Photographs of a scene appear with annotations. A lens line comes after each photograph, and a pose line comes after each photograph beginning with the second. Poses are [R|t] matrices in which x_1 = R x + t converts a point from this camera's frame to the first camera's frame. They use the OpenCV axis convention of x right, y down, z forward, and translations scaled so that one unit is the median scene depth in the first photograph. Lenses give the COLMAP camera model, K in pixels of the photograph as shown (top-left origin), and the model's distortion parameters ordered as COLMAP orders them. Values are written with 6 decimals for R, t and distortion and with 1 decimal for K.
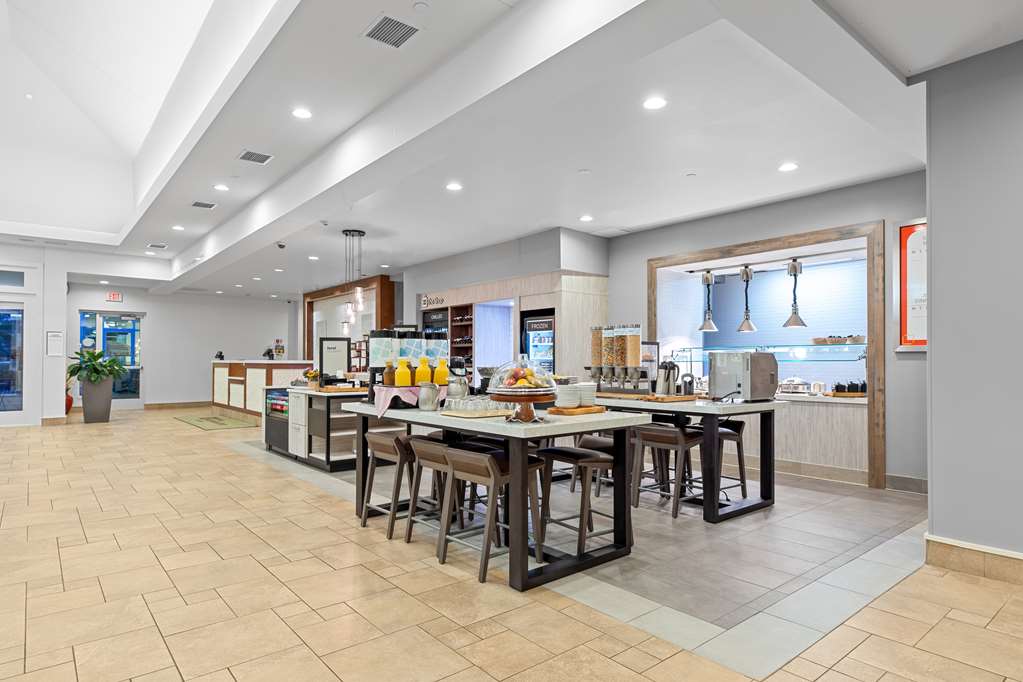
lens RADIAL K [[578.2, 0, 511.4], [0, 578.2, 361.5], [0, 0, 1]] dist [0.001209, 0.000304]
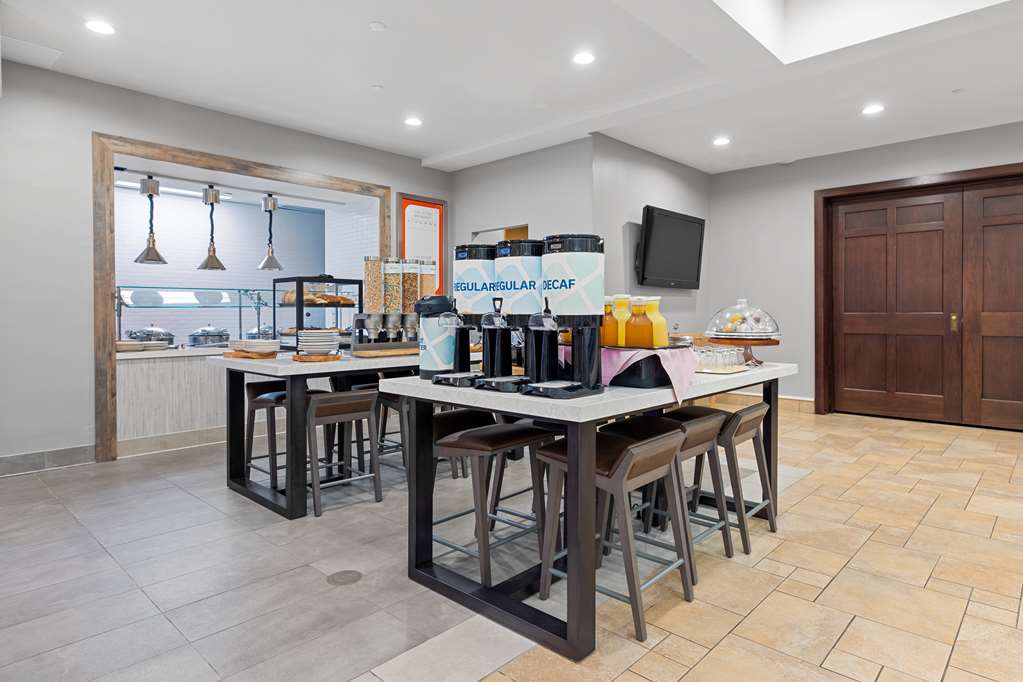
lens RADIAL K [[585.2, 0, 512.2], [0, 585.2, 315.5], [0, 0, 1]] dist [0.004339, 0.000350]
pose [[-0.121782, -0.007423, 0.992529, -0.519728], [-0.004103, 0.999967, 0.006975, 0.005332], [-0.992548, -0.003223, -0.121809, 0.828642]]
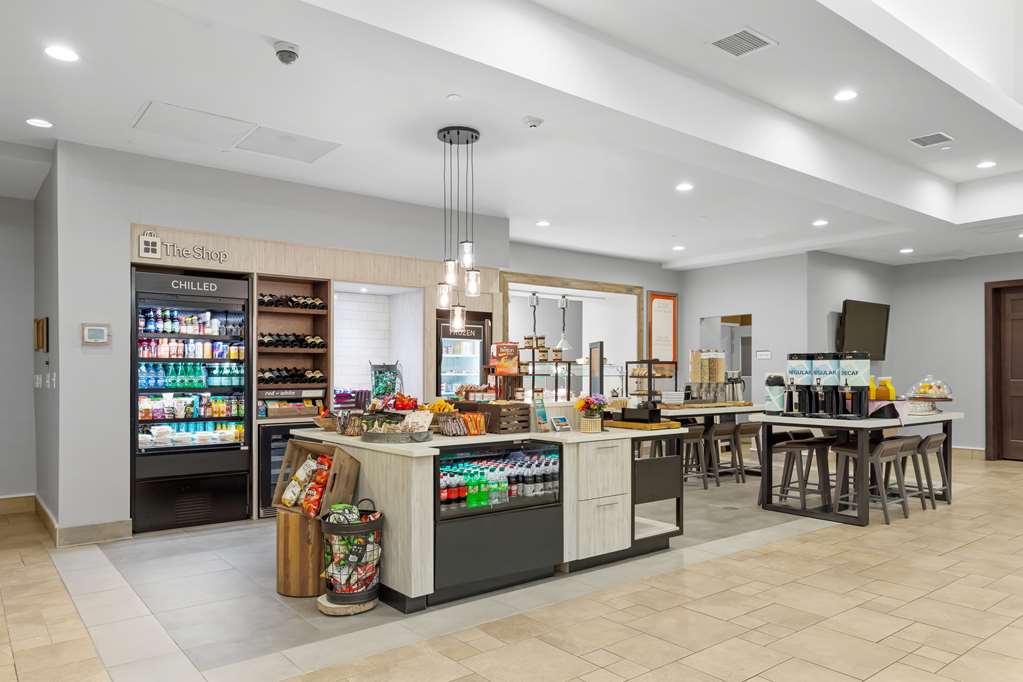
lens RADIAL K [[690.8, 0, 509.1], [0, 690.8, 367.8], [0, 0, 1]] dist [0.005225, -0.001962]
pose [[0.026337, 0.003002, 0.999649, -1.169365], [-0.003892, 0.999988, -0.002901, -0.013632], [-0.999646, -0.003814, 0.026349, 1.216387]]
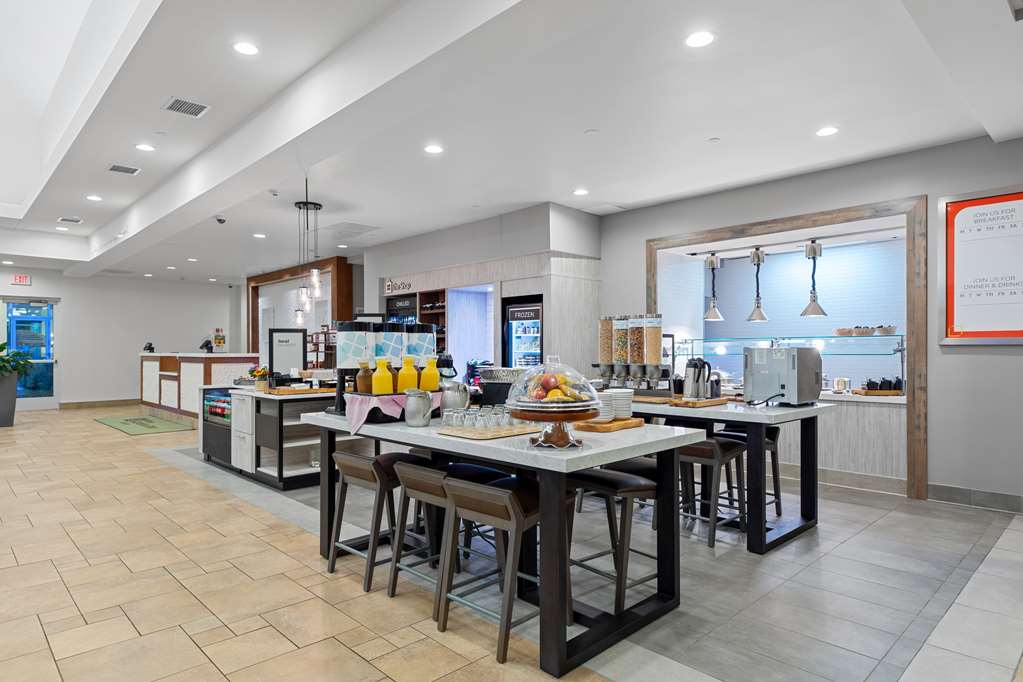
lens RADIAL K [[597.0, 0, 511.6], [0, 597.0, 352.4], [0, 0, 1]] dist [0.008978, 0.000731]
pose [[0.997395, -0.004497, 0.071989, -0.048520], [0.004126, 0.999977, 0.005297, -0.011519], [-0.072011, -0.004986, 0.997391, 0.122931]]
